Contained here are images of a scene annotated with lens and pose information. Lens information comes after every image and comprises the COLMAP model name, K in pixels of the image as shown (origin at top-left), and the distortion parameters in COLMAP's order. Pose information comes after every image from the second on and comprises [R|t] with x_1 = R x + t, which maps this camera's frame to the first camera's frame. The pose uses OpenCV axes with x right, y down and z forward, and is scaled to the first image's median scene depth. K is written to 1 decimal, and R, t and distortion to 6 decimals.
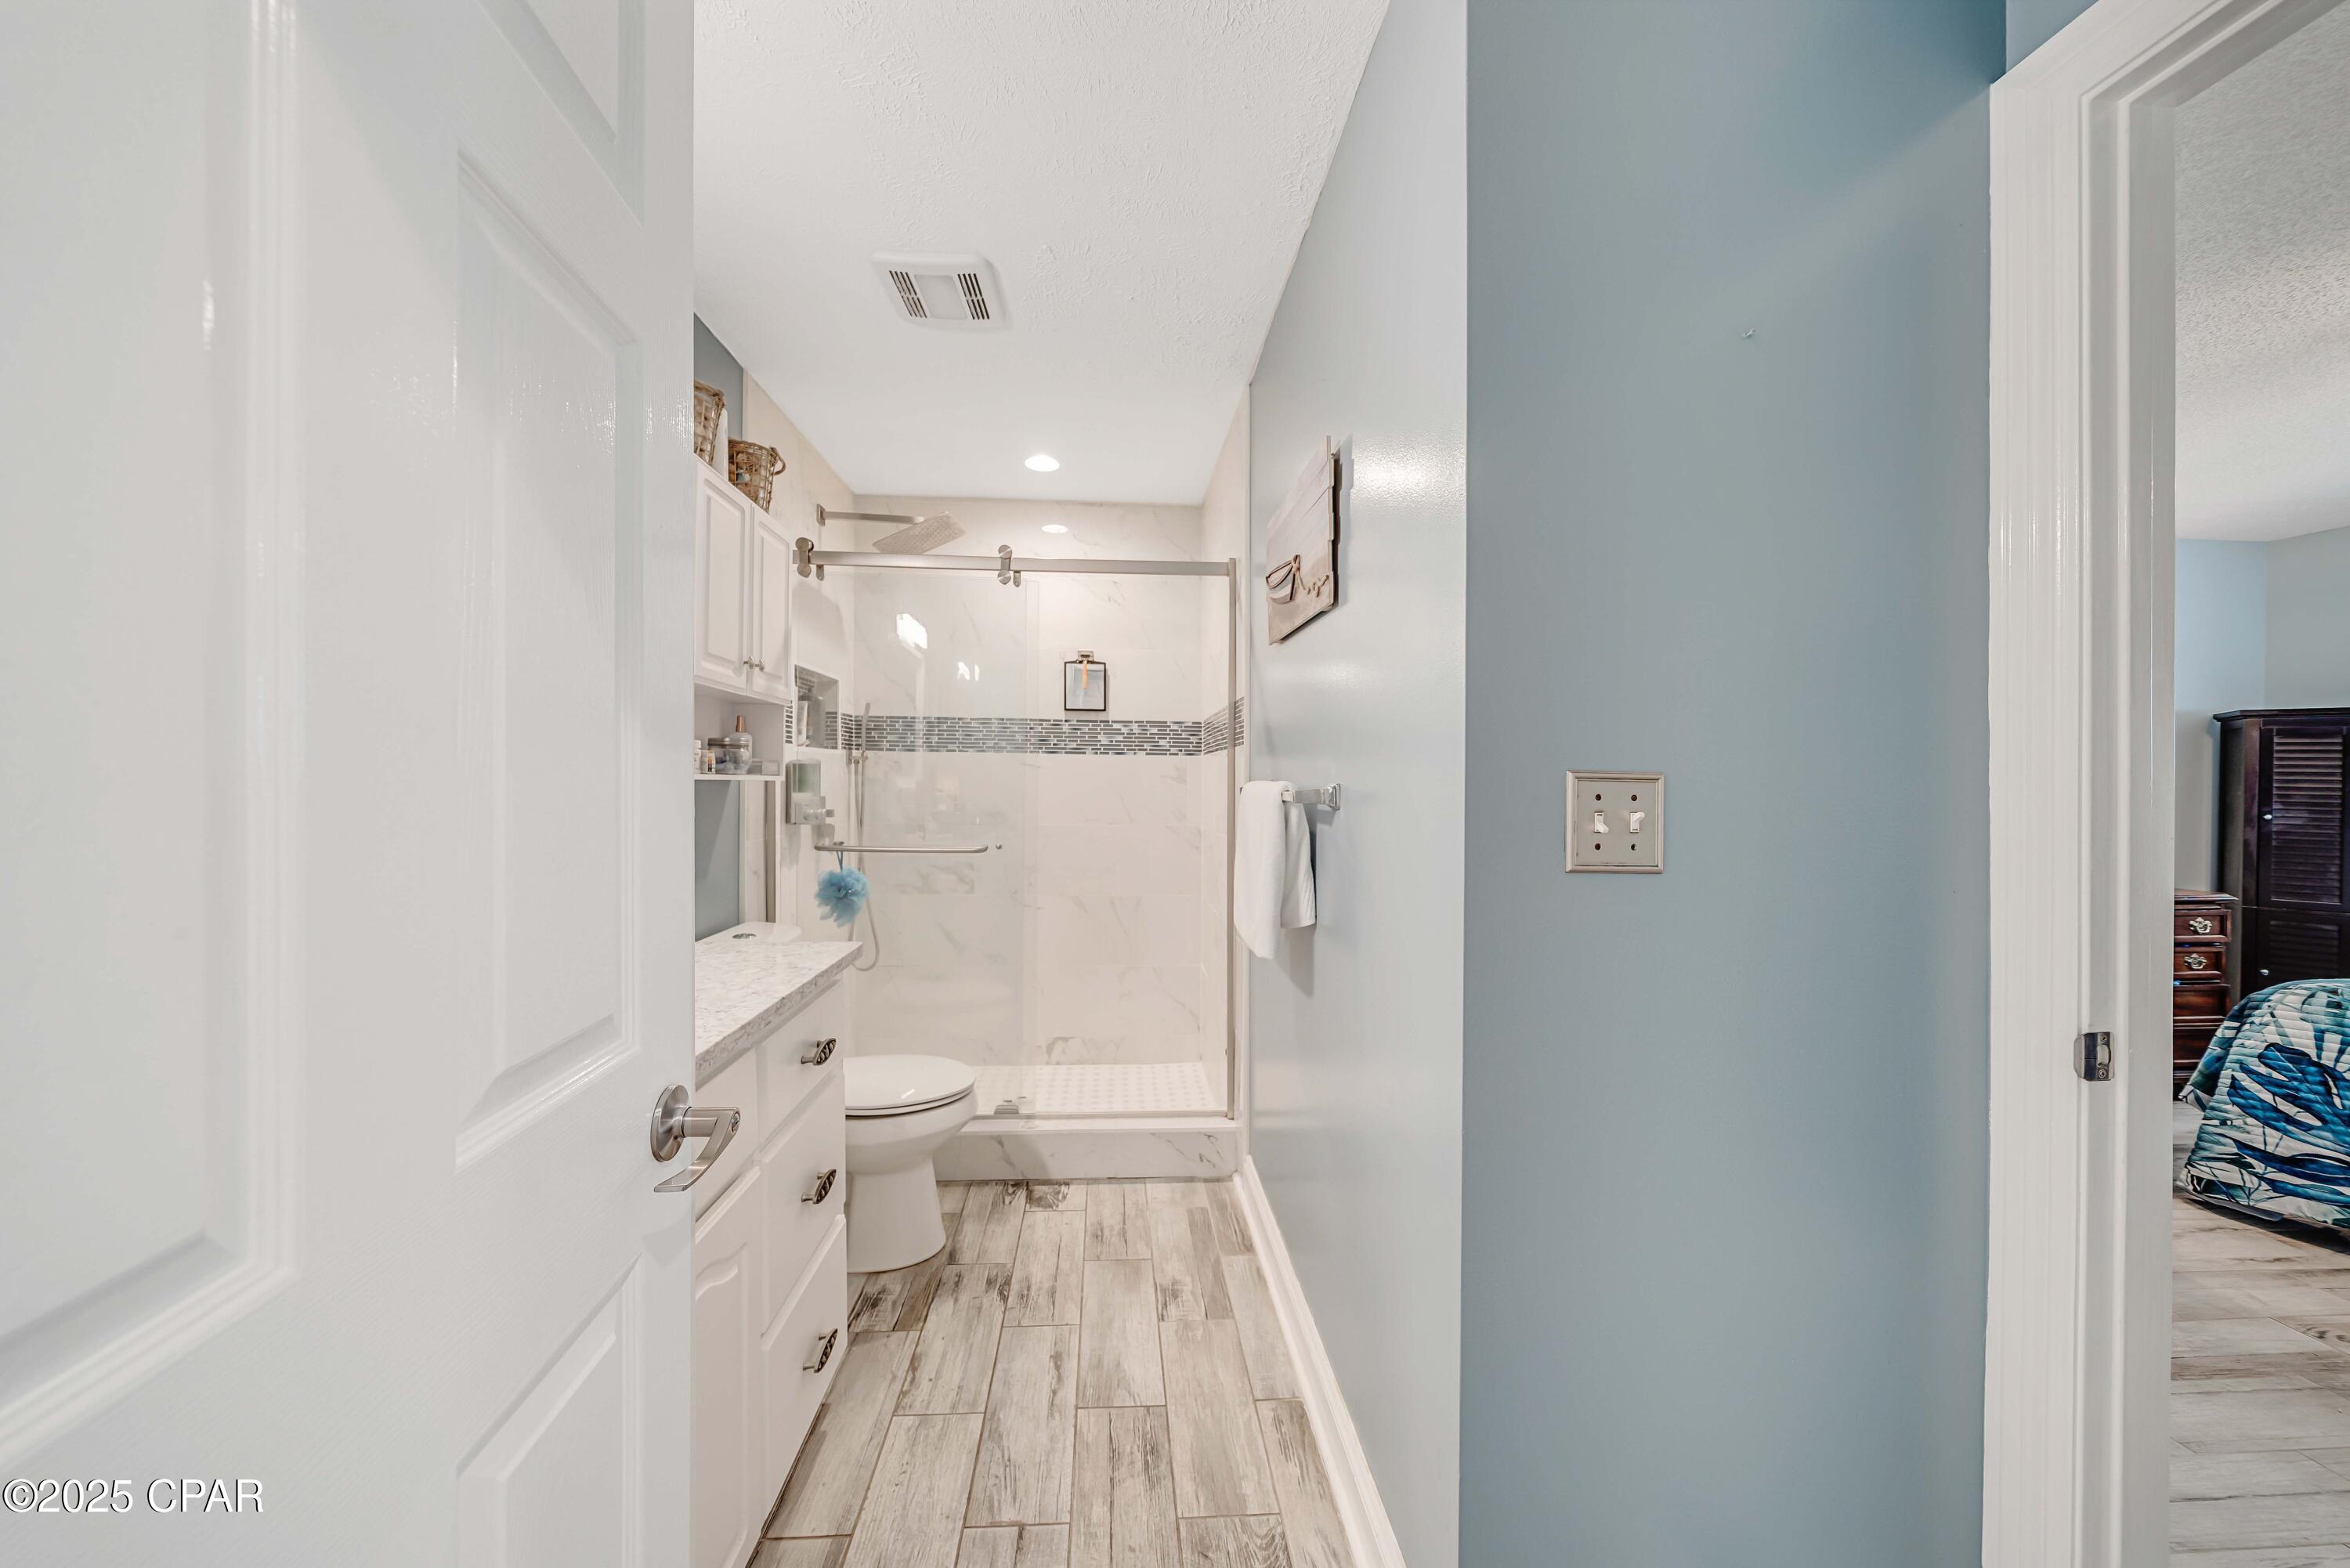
lens RADIAL K [[811.5, 0, 1162.2], [0, 811.5, 783.6], [0, 0, 1]] dist [-0.002781, -0.000023]
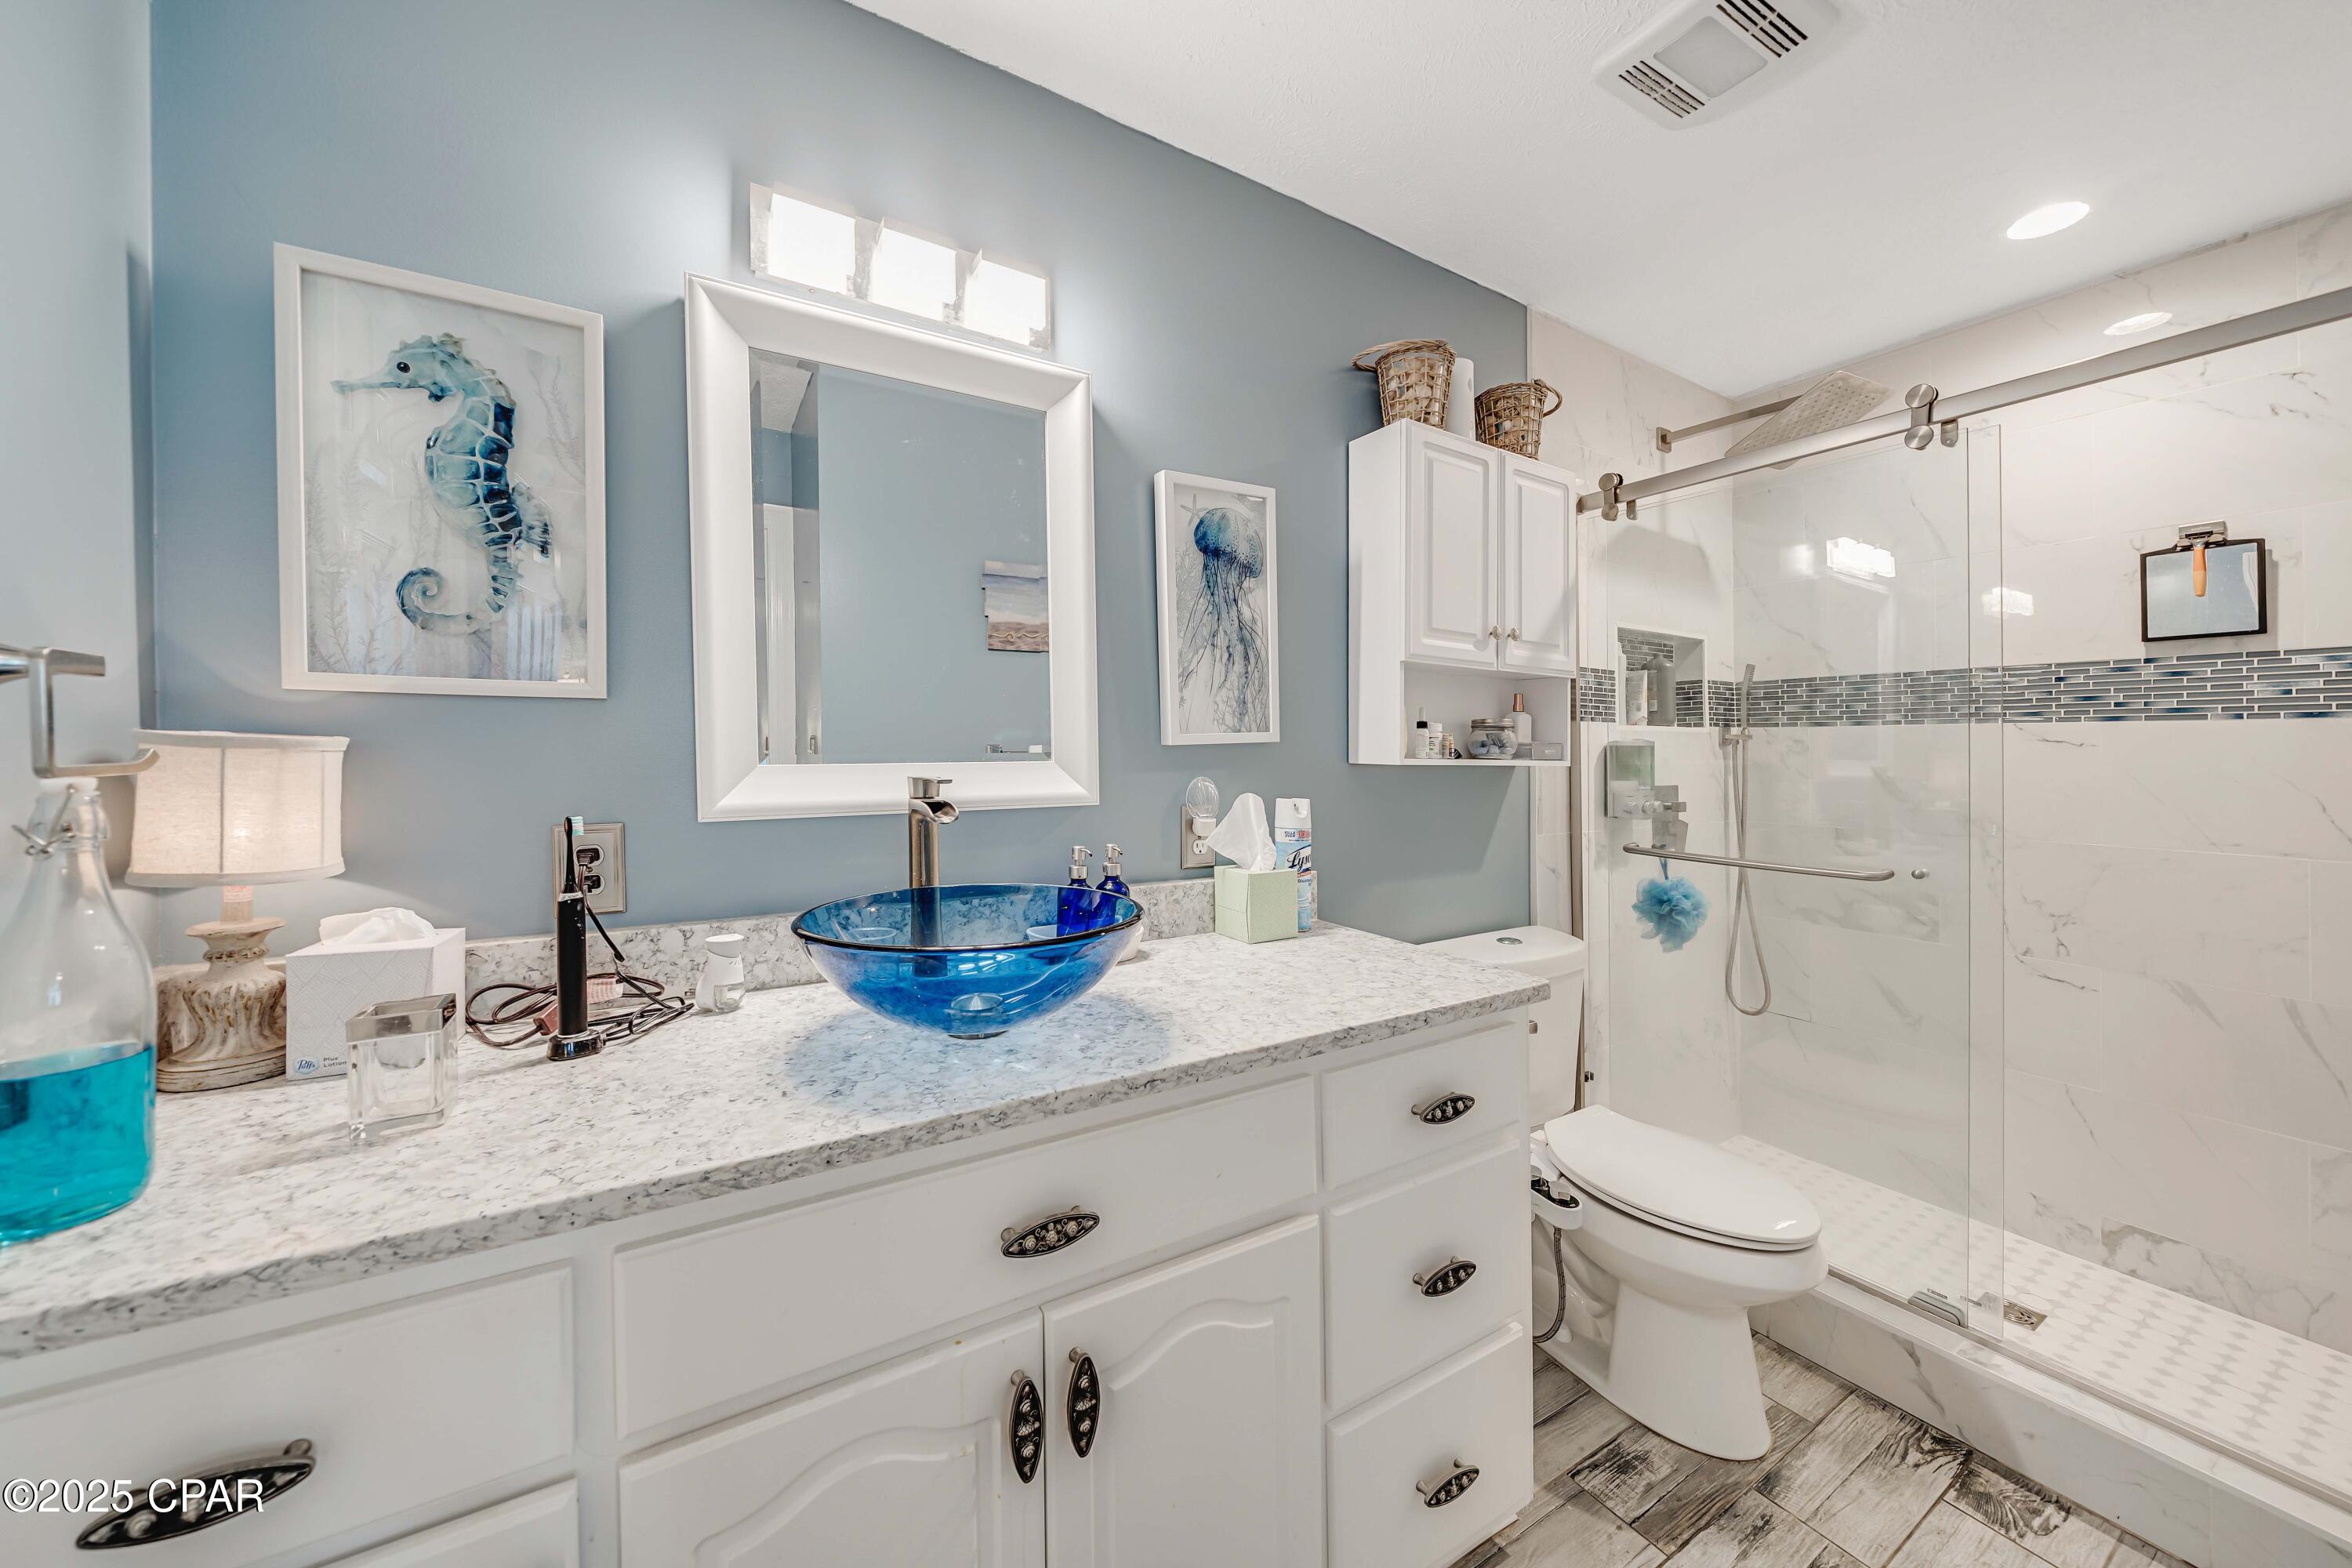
lens RADIAL K [[826.1, 0, 1166.8], [0, 826.1, 759.7], [0, 0, 1]] dist [-0.001670, -0.000187]
pose [[0.462137, -0.000662, -0.886808, 0.092026], [-0.007084, 0.999965, -0.004438, -0.003410], [0.886780, 0.008333, 0.462116, 0.198111]]
